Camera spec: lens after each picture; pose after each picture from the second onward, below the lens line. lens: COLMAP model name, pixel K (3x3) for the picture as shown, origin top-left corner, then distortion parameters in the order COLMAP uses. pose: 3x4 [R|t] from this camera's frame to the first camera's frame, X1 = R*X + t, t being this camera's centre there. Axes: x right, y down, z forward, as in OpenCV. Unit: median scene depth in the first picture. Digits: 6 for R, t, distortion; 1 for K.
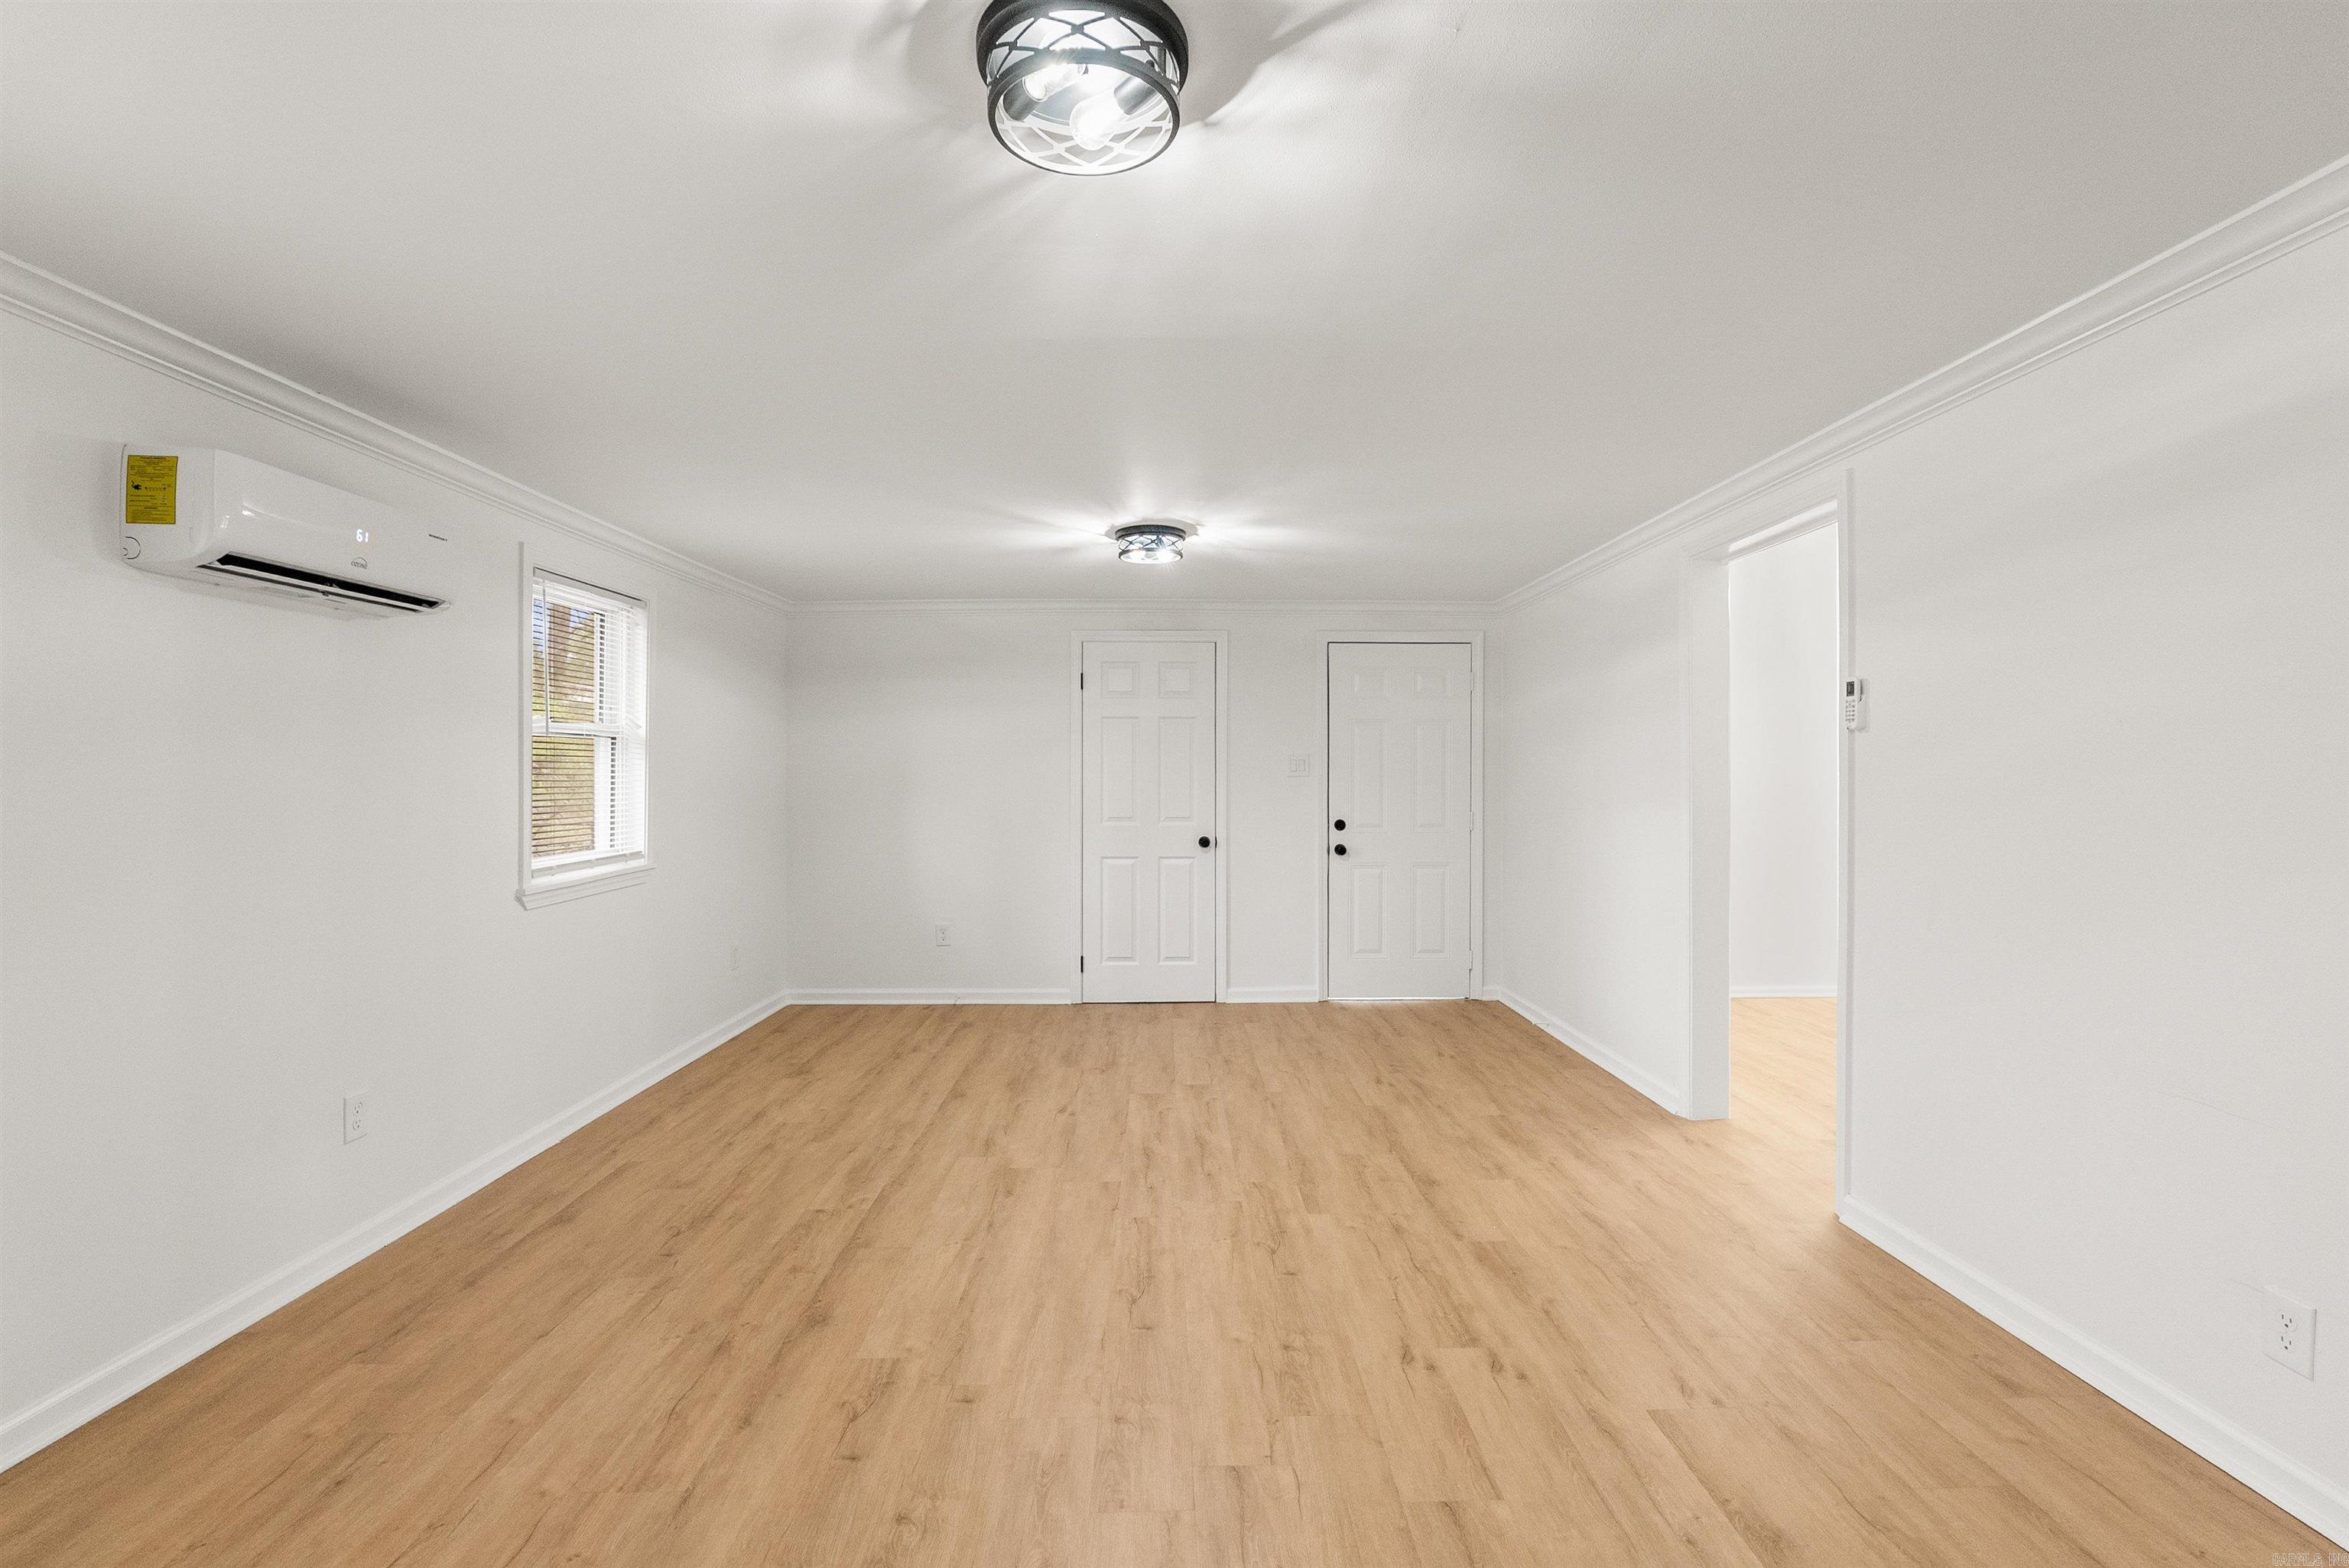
lens RADIAL K [[1074.4, 0, 1177.6], [0, 1074.4, 783.9], [0, 0, 1]] dist [-0.004829, -0.000156]
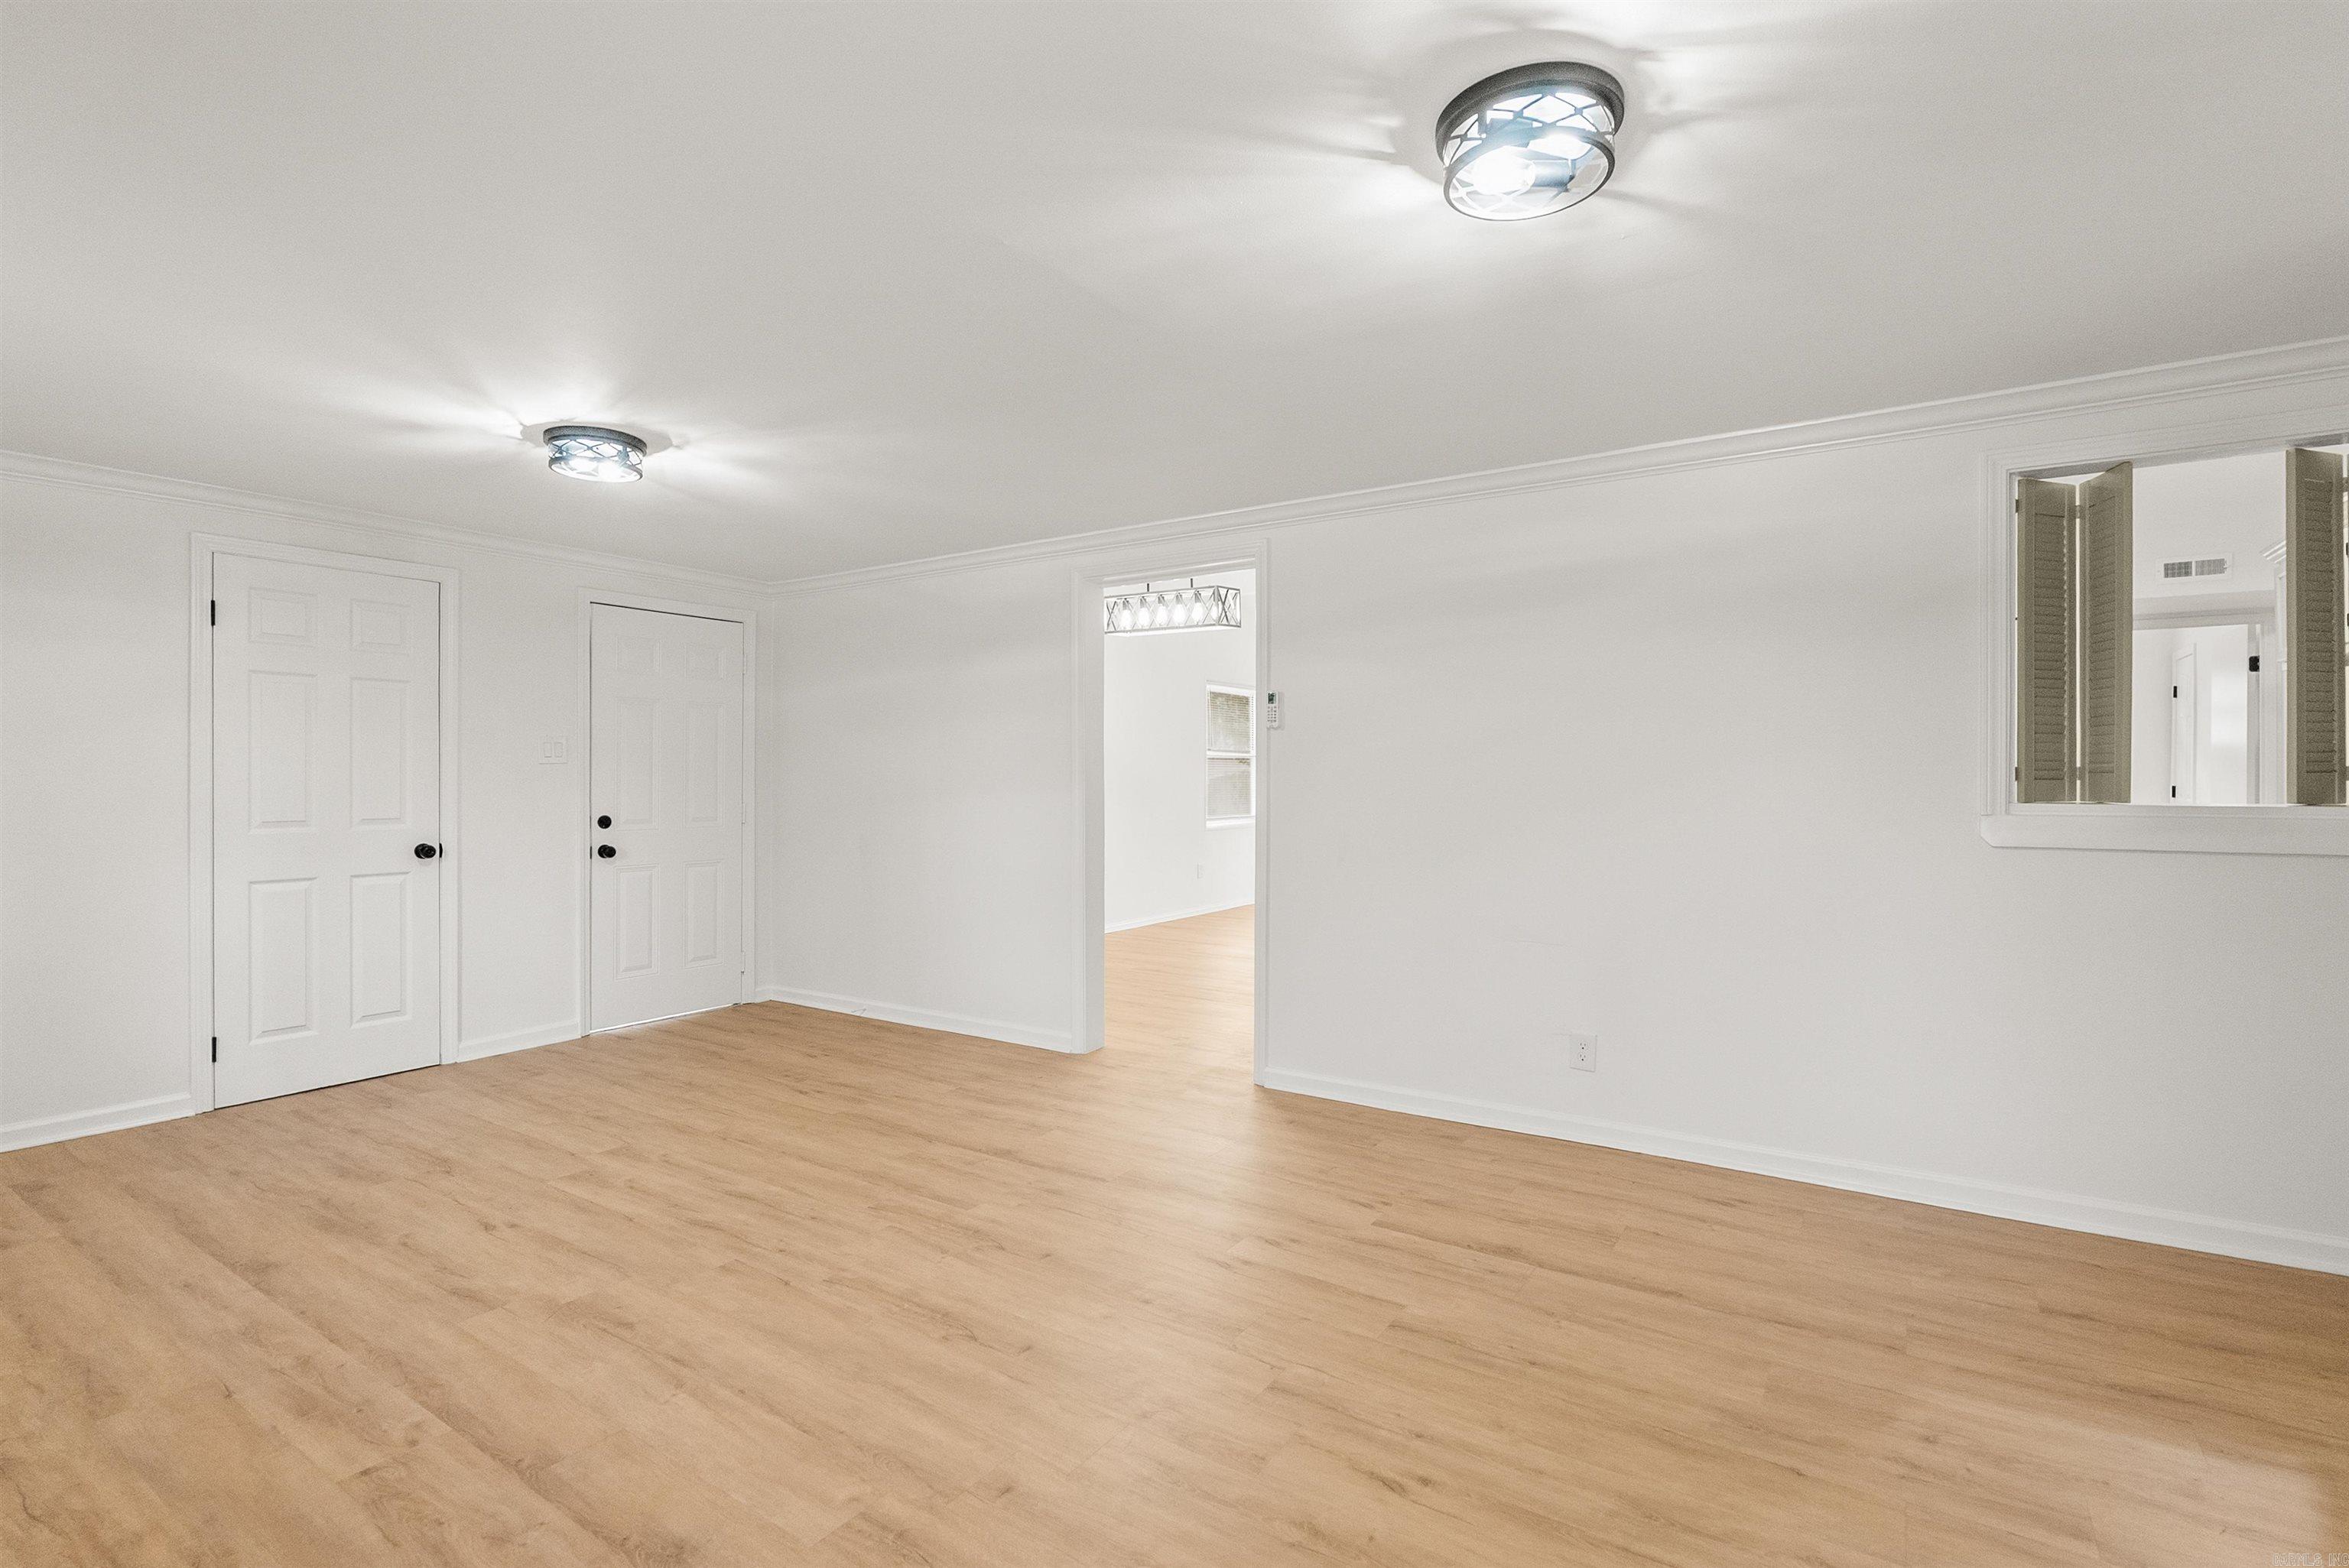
lens RADIAL K [[1097.9, 0, 1174.5], [0, 1097.9, 784.0], [0, 0, 1]] dist [-0.003951, 0.000686]
pose [[0.569542, -0.004456, 0.821950, -0.550606], [0.004797, 0.999986, 0.002097, 0.016468], [-0.821948, 0.002749, 0.569556, 0.271941]]
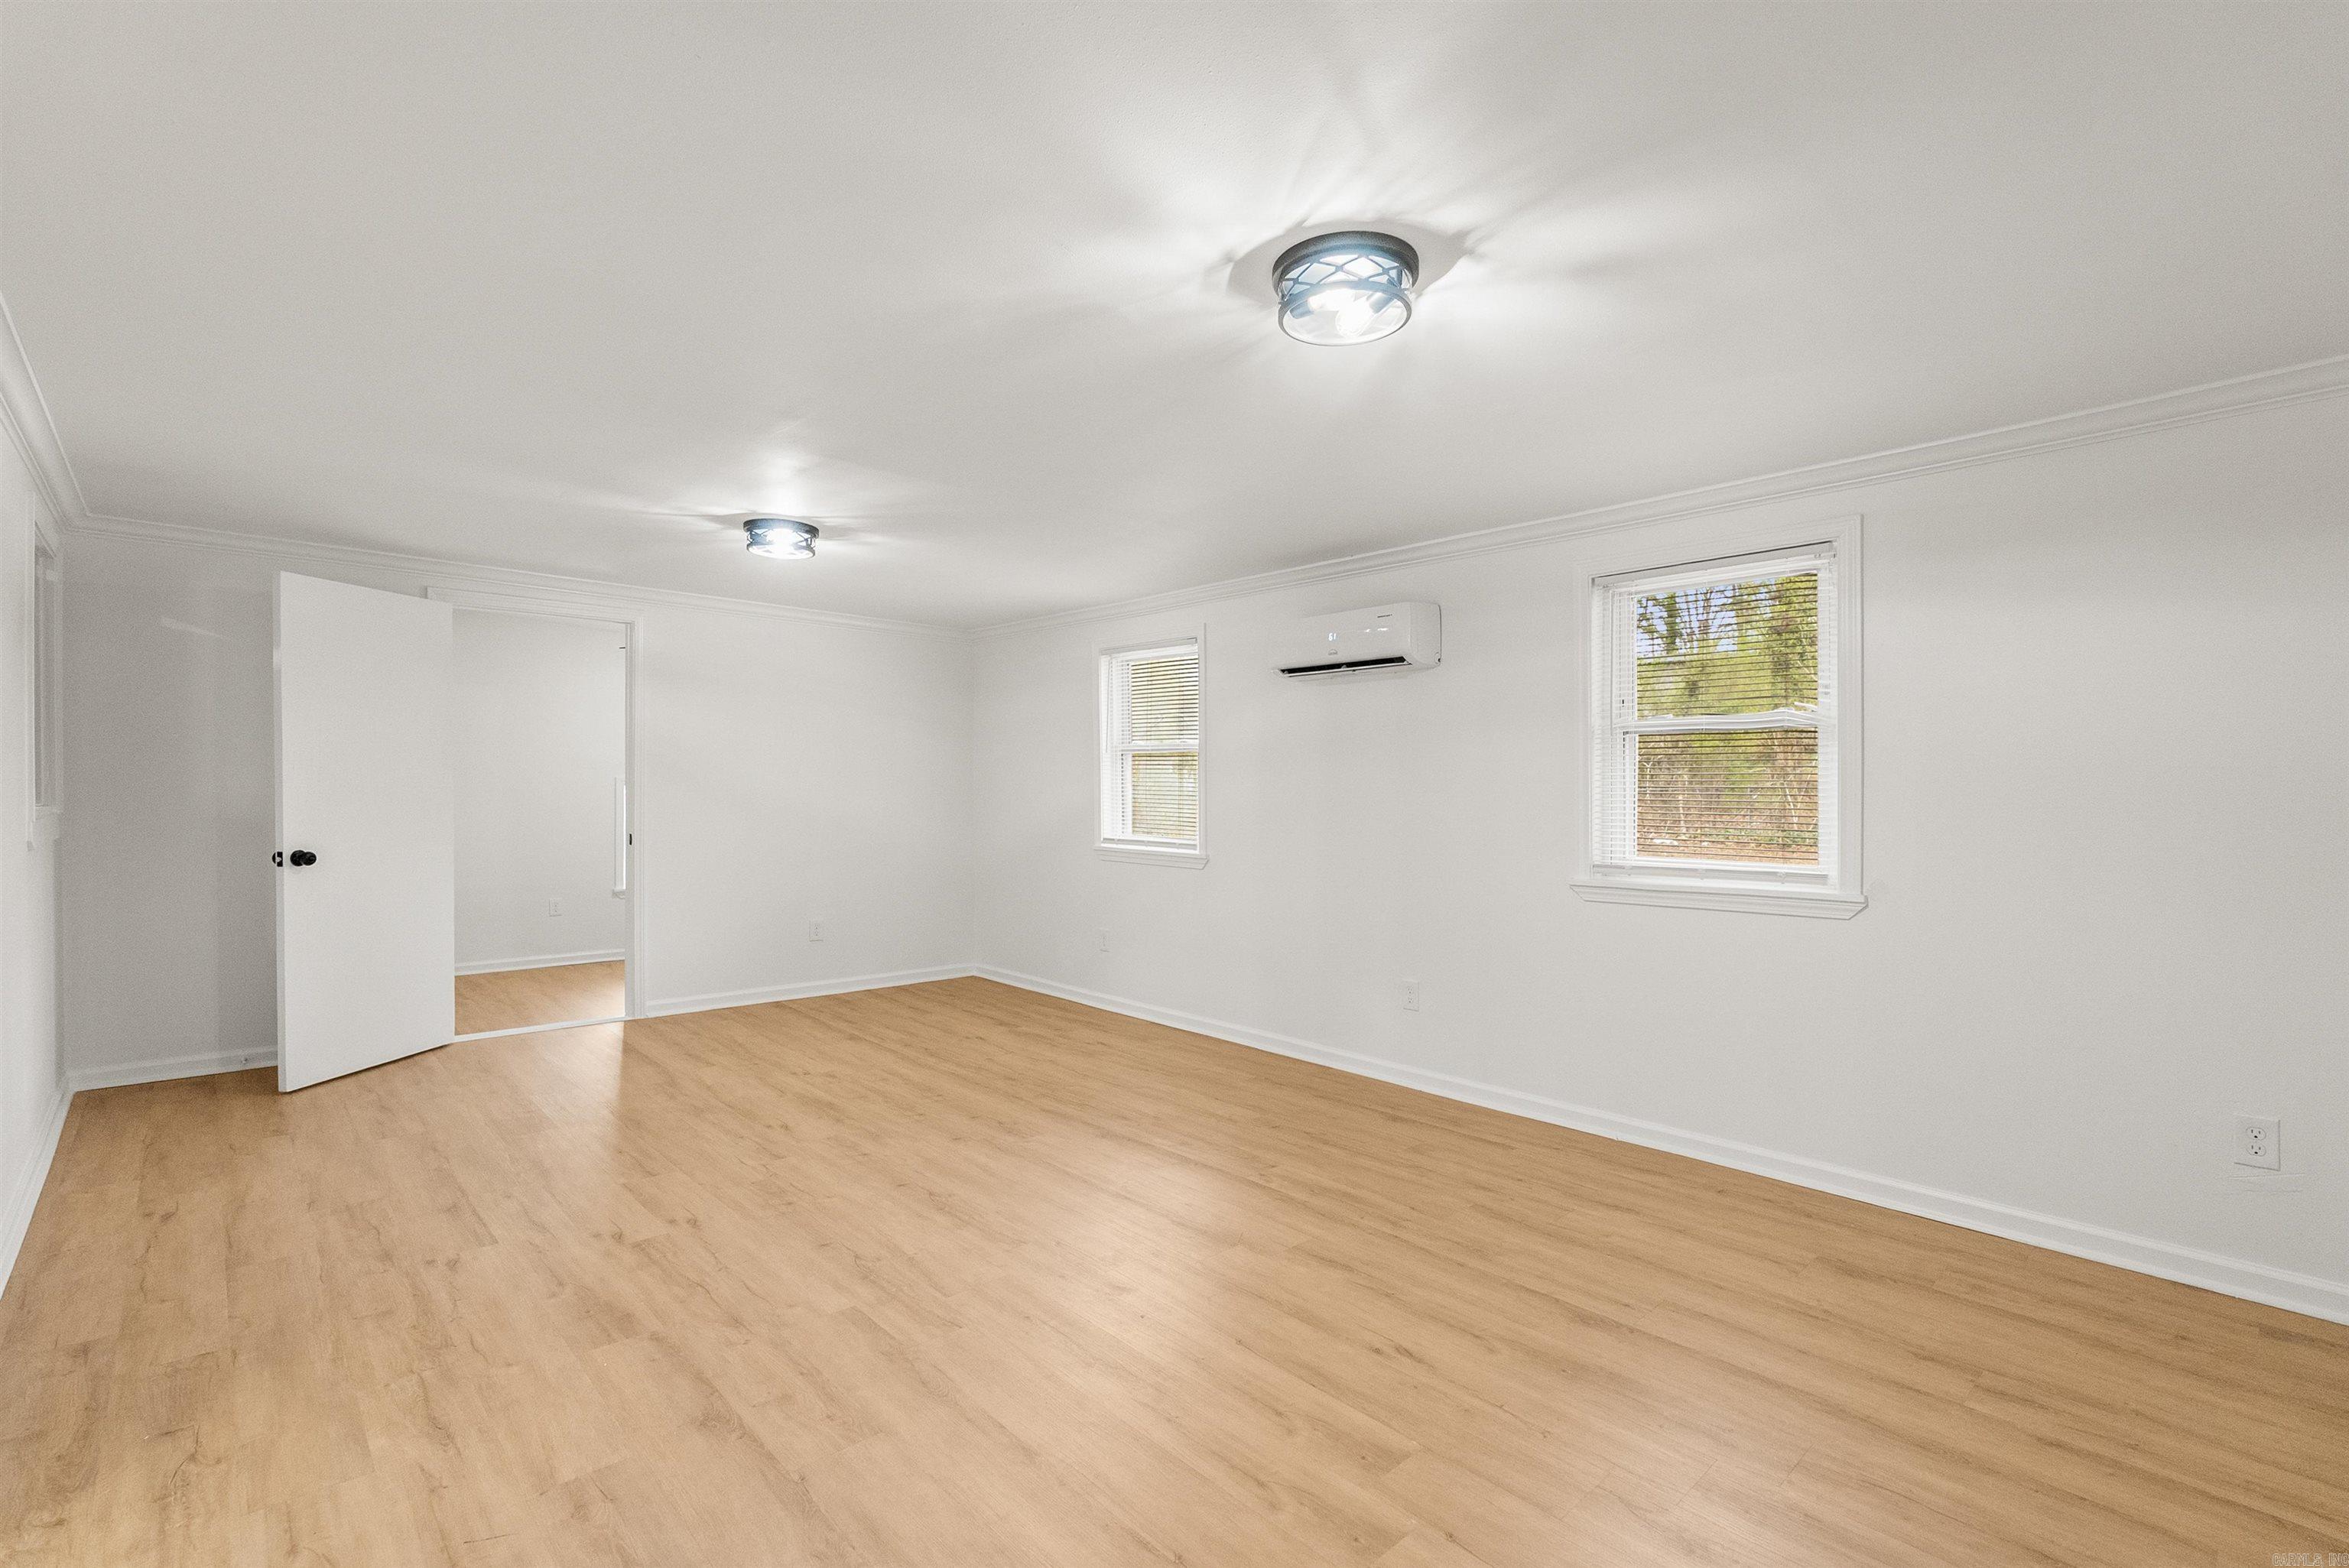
lens RADIAL K [[1066.1, 0, 1160.7], [0, 1066.1, 780.5], [0, 0, 1]] dist [0.001827, 0.000709]
pose [[-0.752259, -0.004732, -0.658851, 0.457128], [-0.007671, 0.999969, 0.001576, -0.000252], [0.658823, 0.006240, -0.752272, 1.670297]]
